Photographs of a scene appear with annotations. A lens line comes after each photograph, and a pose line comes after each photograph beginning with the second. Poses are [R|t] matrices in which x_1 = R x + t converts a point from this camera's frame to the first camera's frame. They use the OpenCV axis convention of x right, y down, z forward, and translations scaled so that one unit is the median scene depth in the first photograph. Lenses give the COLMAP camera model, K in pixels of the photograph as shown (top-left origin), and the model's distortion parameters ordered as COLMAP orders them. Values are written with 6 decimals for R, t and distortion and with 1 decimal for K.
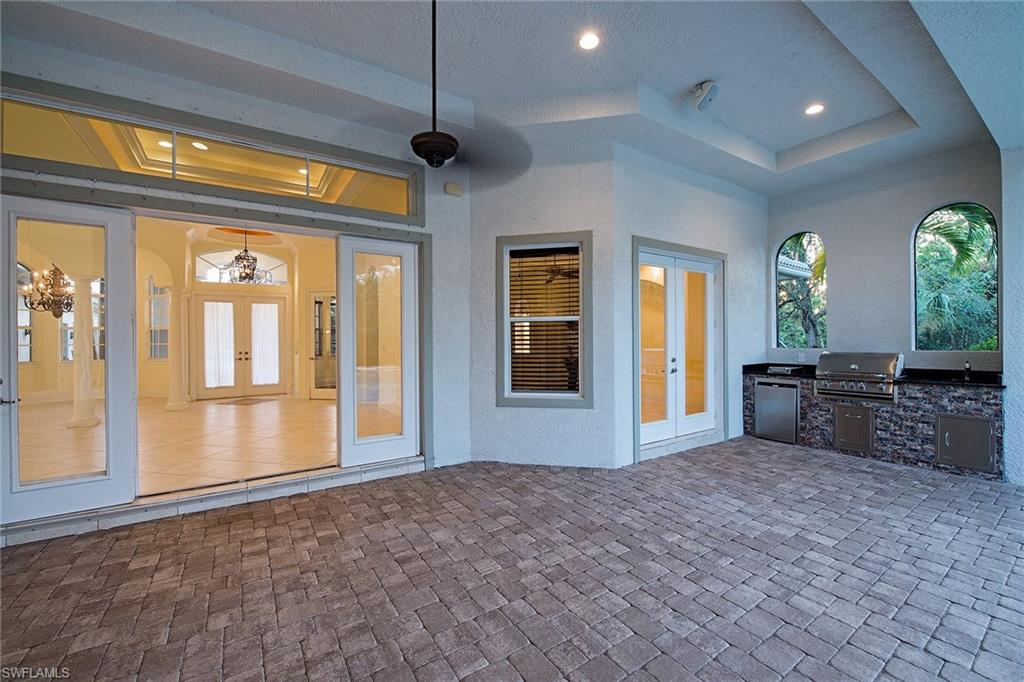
lens RADIAL K [[414.6, 0, 515.2], [0, 414.6, 340.9], [0, 0, 1]] dist [-0.020963, -0.000385]
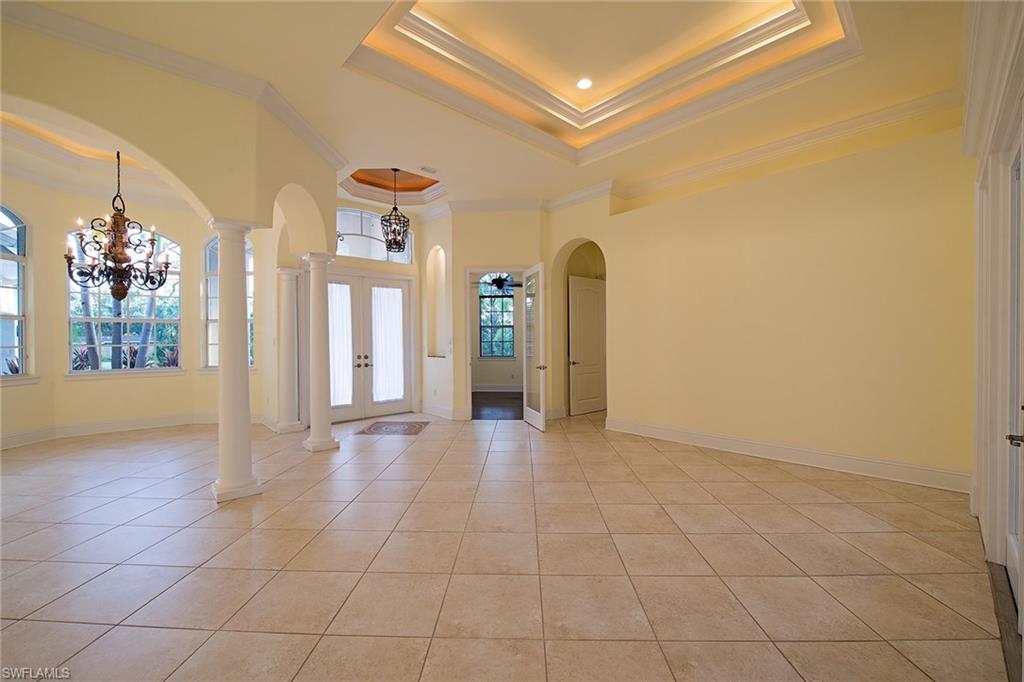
lens RADIAL K [[414.6, 0, 510.8], [0, 414.6, 341.4], [0, 0, 1]] dist [-0.020963, -0.000385]
pose [[0.983786, 0.002502, 0.179327, -0.539573], [-0.003078, 0.999991, 0.002931, -0.000195], [-0.179318, -0.003435, 0.983785, 0.256821]]
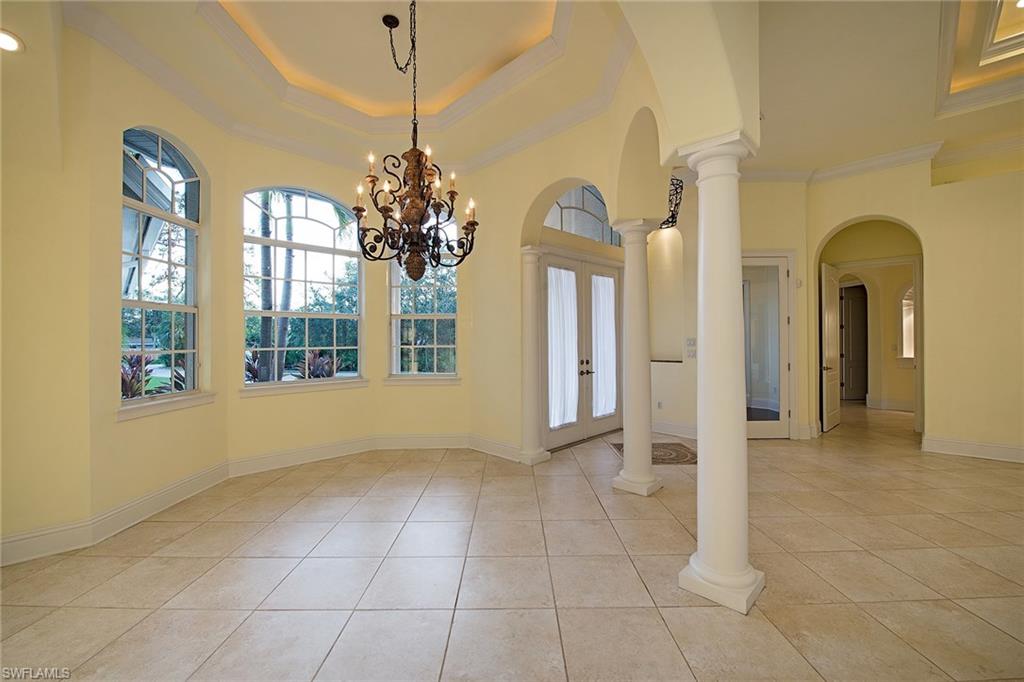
lens RADIAL K [[414.6, 0, 509.7], [0, 414.6, 339.1], [0, 0, 1]] dist [-0.020963, -0.000385]
pose [[0.978368, 0.002581, 0.206858, -0.880846], [-0.001274, 0.999978, -0.006452, 0.001685], [-0.206870, 0.006049, 0.978350, 0.466765]]
